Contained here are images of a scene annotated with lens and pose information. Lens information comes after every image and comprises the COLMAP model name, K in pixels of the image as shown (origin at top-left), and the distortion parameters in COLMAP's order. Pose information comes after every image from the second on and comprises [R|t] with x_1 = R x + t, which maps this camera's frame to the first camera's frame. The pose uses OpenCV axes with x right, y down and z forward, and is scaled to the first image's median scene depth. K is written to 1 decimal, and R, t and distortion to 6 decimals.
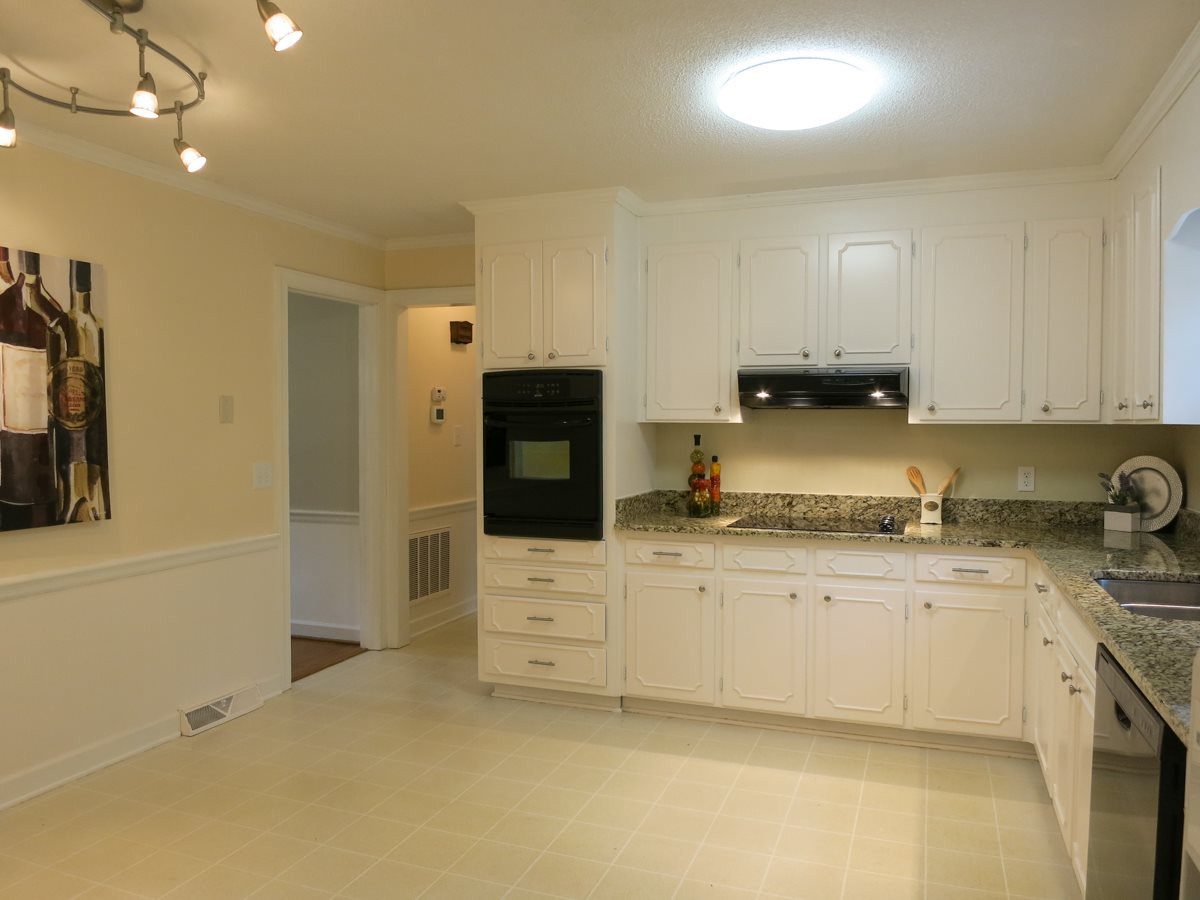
lens RADIAL K [[894.0, 0, 599.6], [0, 894.0, 451.3], [0, 0, 1]] dist [-0.042385, 0.003670]
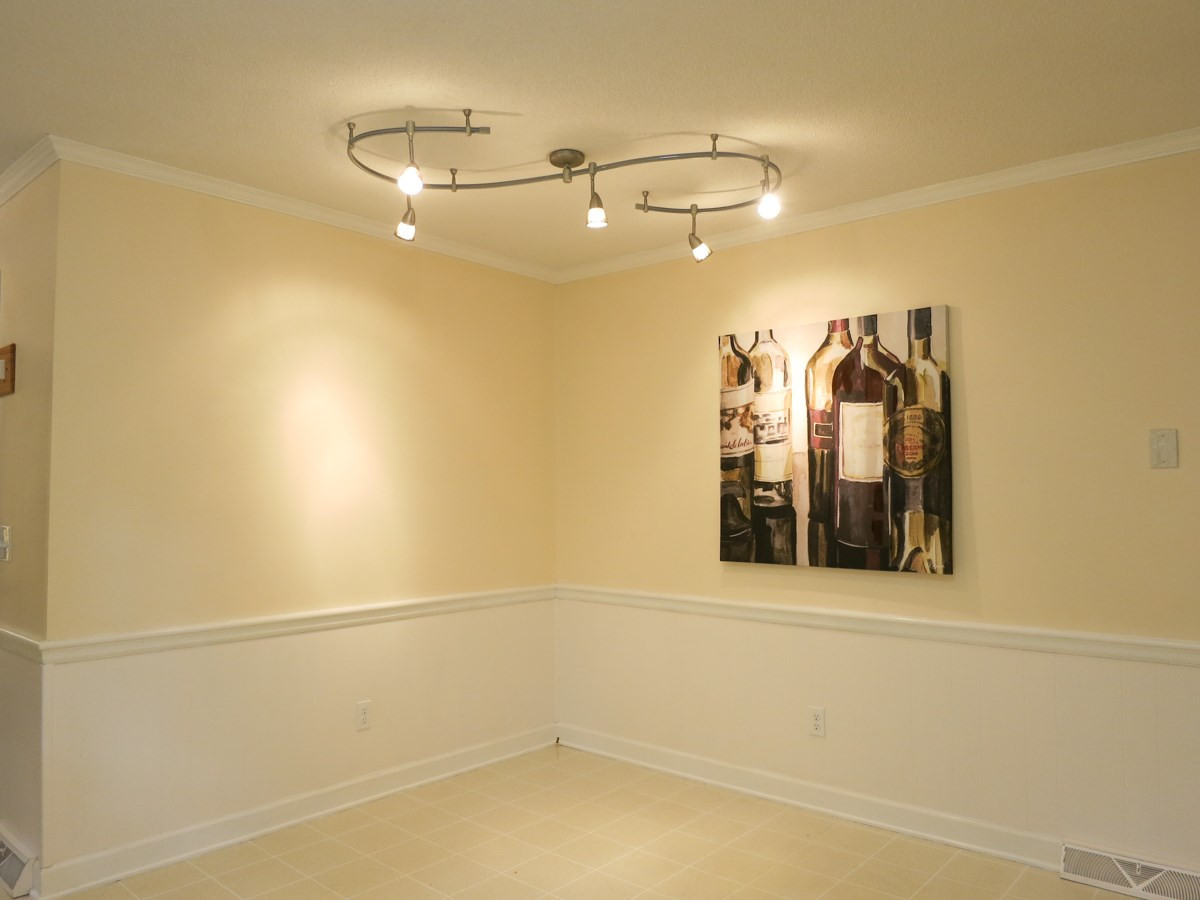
lens RADIAL K [[894.0, 0, 600.1], [0, 894.0, 451.0], [0, 0, 1]] dist [-0.042385, 0.003670]
pose [[-0.364235, -0.046472, -0.930147, 0.473722], [-0.033814, 0.998756, -0.036658, -0.006513], [0.930693, 0.018100, -0.365353, 1.048376]]
